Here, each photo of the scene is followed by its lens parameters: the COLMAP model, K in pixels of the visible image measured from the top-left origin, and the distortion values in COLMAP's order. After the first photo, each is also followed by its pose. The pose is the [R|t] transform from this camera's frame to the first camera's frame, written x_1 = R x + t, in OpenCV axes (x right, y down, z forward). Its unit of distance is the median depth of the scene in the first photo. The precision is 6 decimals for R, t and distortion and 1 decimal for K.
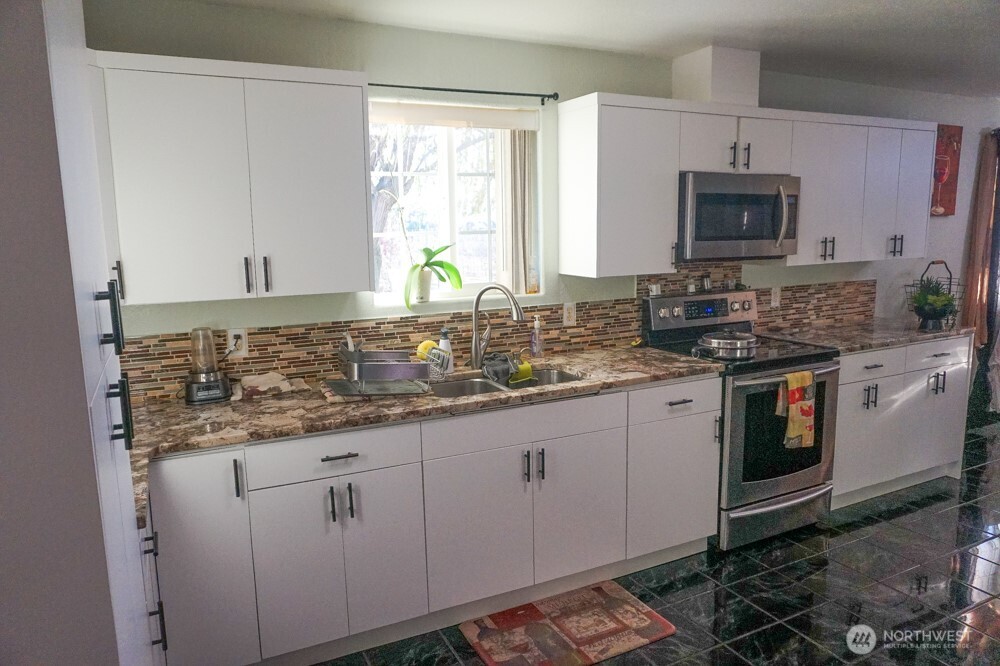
lens RADIAL K [[671.4, 0, 500.0], [0, 671.4, 333.0], [0, 0, 1]] dist [-0.051603, -0.000625]
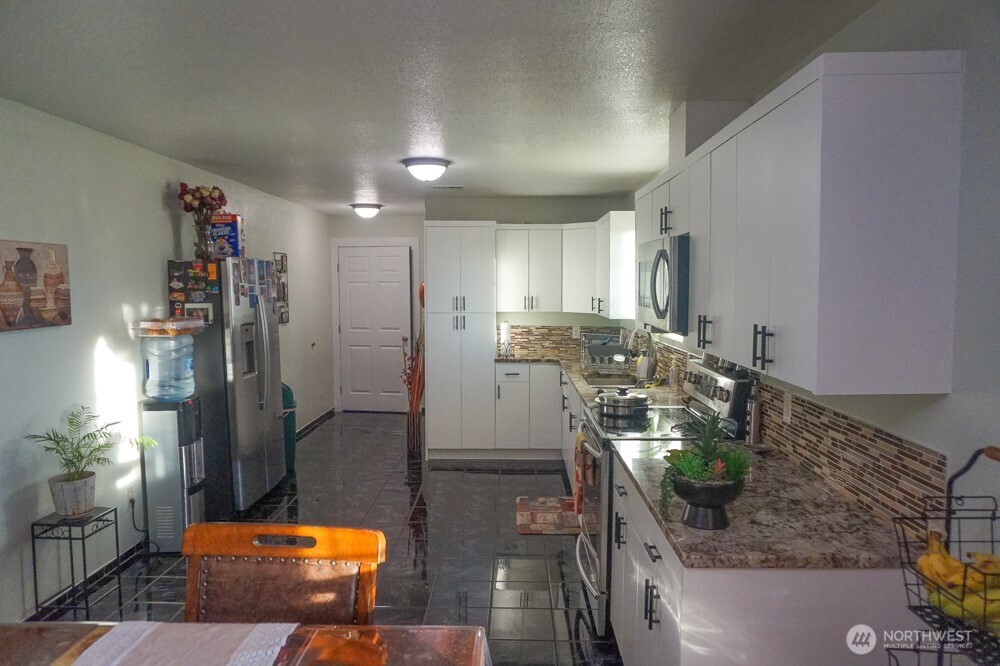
lens RADIAL K [[659.6, 0, 486.3], [0, 659.6, 322.9], [0, 0, 1]] dist [-0.054996, 0.000748]
pose [[-0.474163, 0.068585, -0.877762, 1.291000], [-0.134524, 0.979612, 0.149212, -0.222751], [0.870099, 0.188831, -0.455269, 1.197224]]
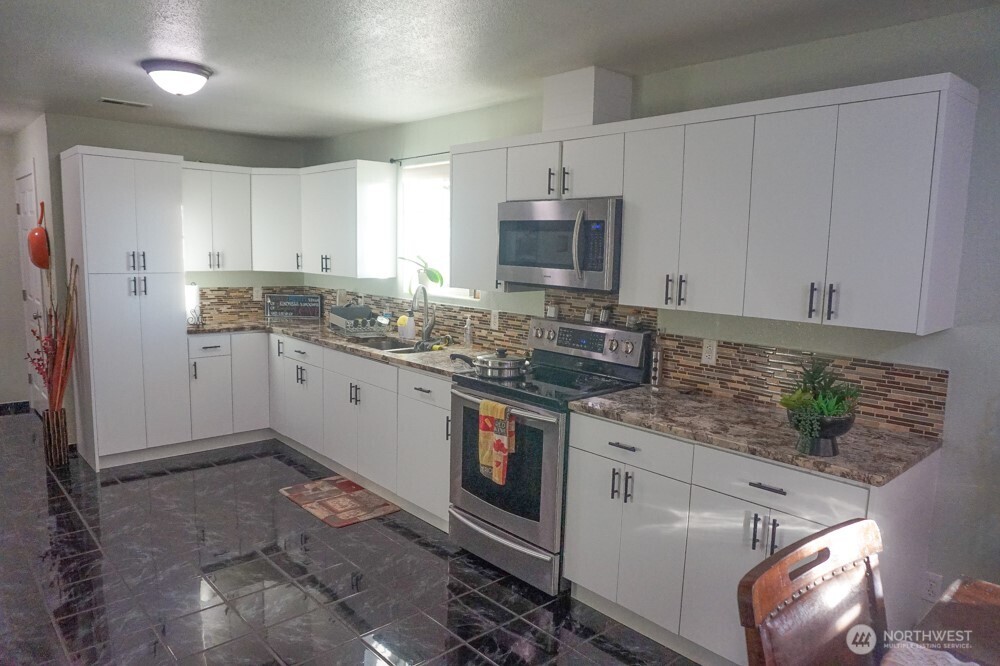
lens RADIAL K [[659.6, 0, 486.3], [0, 659.6, 322.9], [0, 0, 1]] dist [-0.054996, 0.000748]
pose [[0.265401, 0.132530, -0.954986, 1.242649], [-0.185986, 0.978941, 0.084167, -0.120382], [0.946029, 0.155276, 0.284460, 0.638870]]
